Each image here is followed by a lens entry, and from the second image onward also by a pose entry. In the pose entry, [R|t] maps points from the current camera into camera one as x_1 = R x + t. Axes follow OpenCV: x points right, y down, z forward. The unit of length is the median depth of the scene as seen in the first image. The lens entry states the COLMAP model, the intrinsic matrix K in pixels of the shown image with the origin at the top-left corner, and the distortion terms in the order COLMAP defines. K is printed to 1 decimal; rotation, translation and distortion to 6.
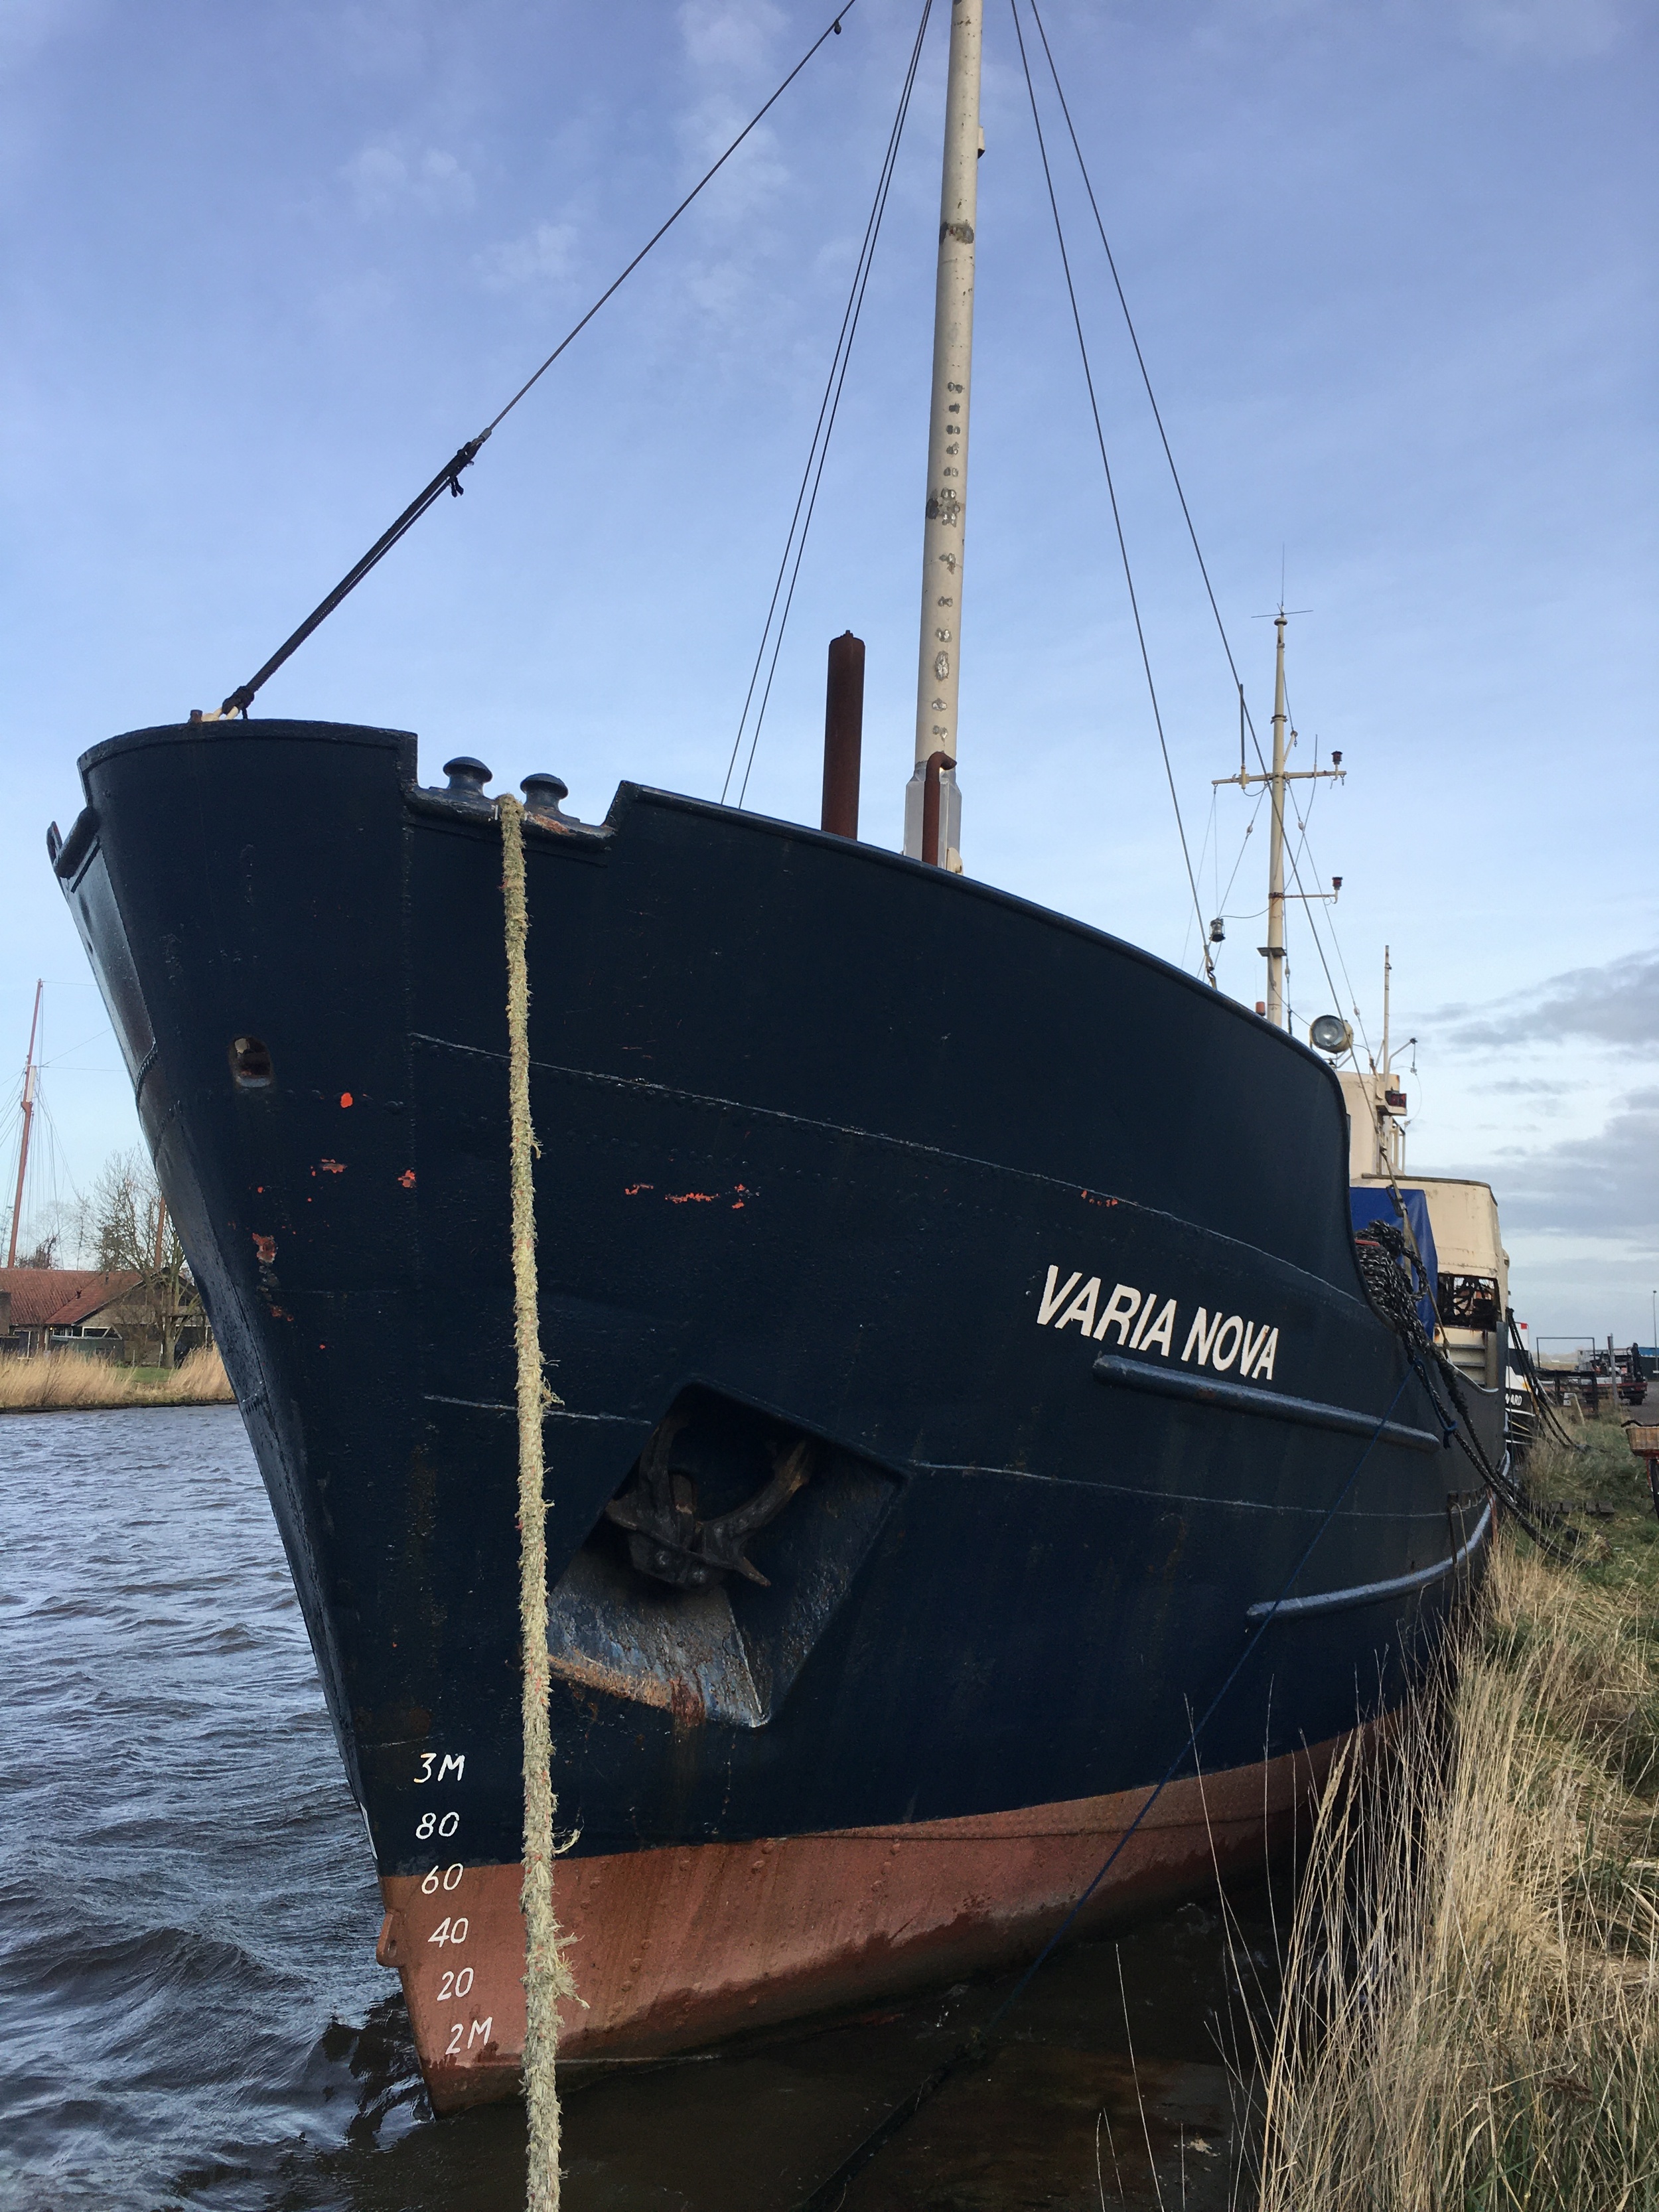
lens RADIAL K [[1952.8, 0, 1025.5], [0, 1952.8, 1106.0], [0, 0, 1]] dist [0.053189, -0.102144]
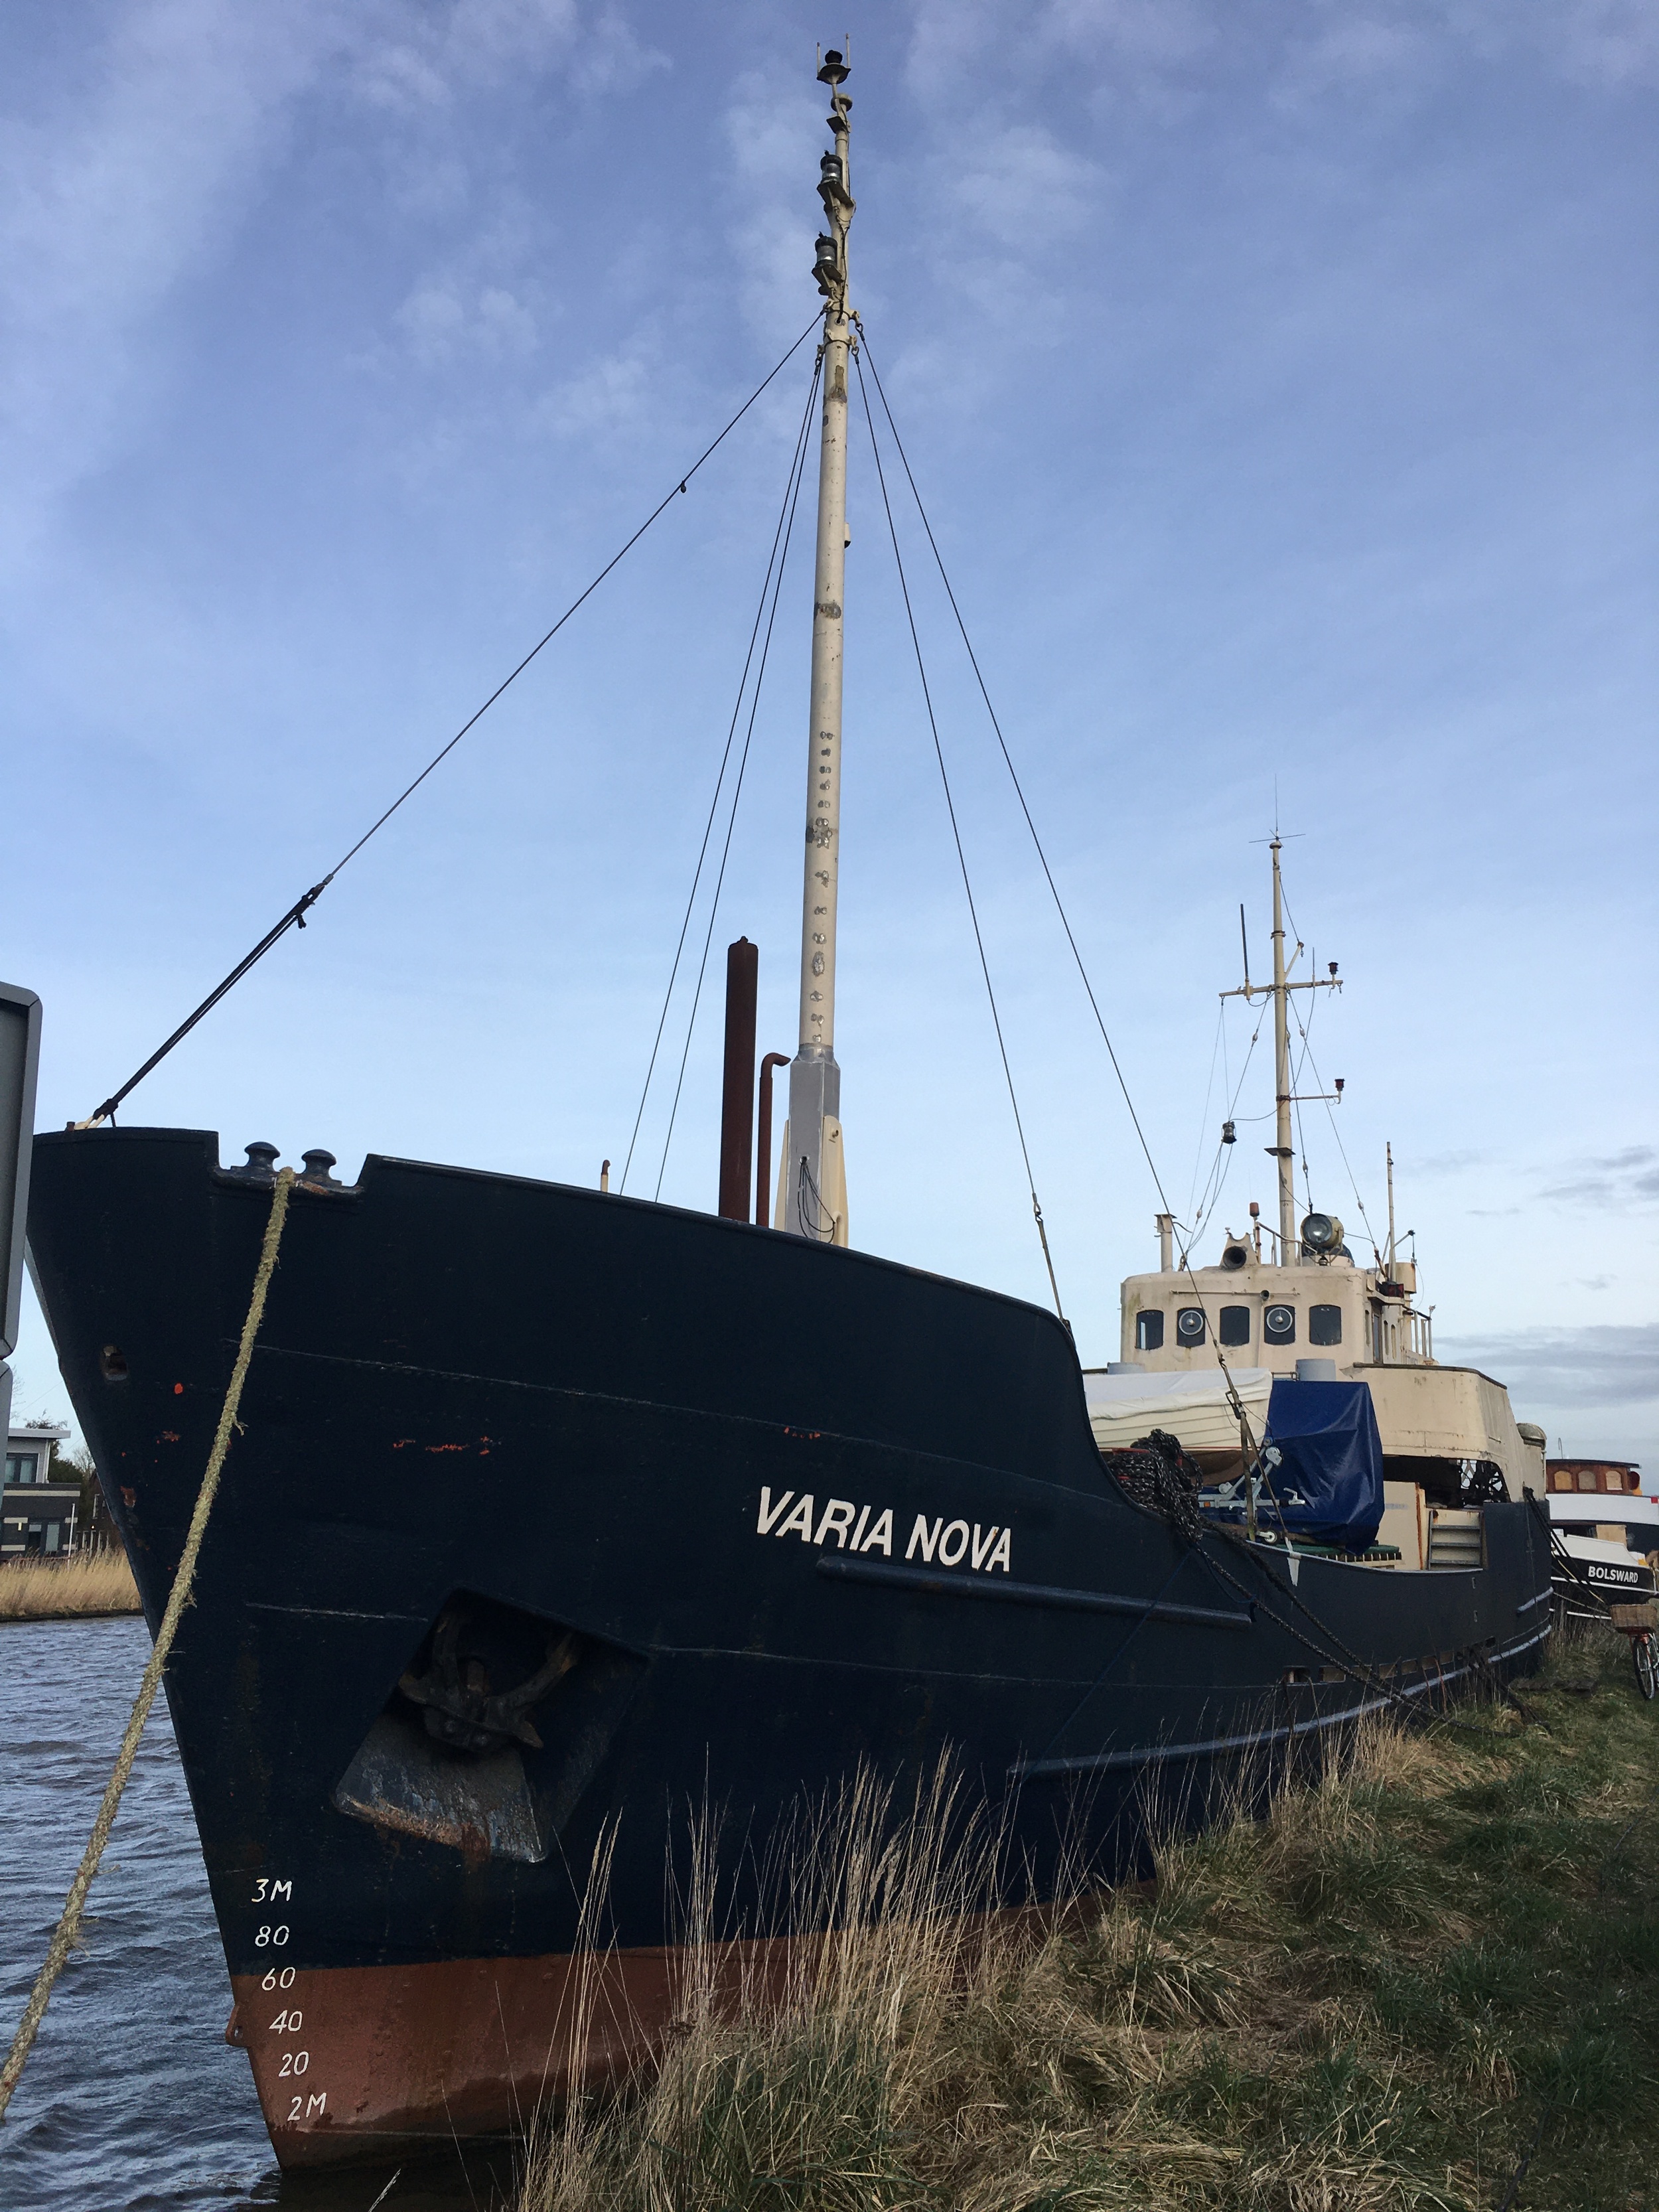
lens RADIAL K [[1876.6, 0, 974.2], [0, 1876.6, 1108.3], [0, 0, 1]] dist [0.041655, -0.099611]
pose [[0.997433, -0.039668, -0.059622, 0.225634], [0.033399, 0.994152, -0.102693, -0.032873], [0.063347, 0.100438, 0.992925, -0.232231]]
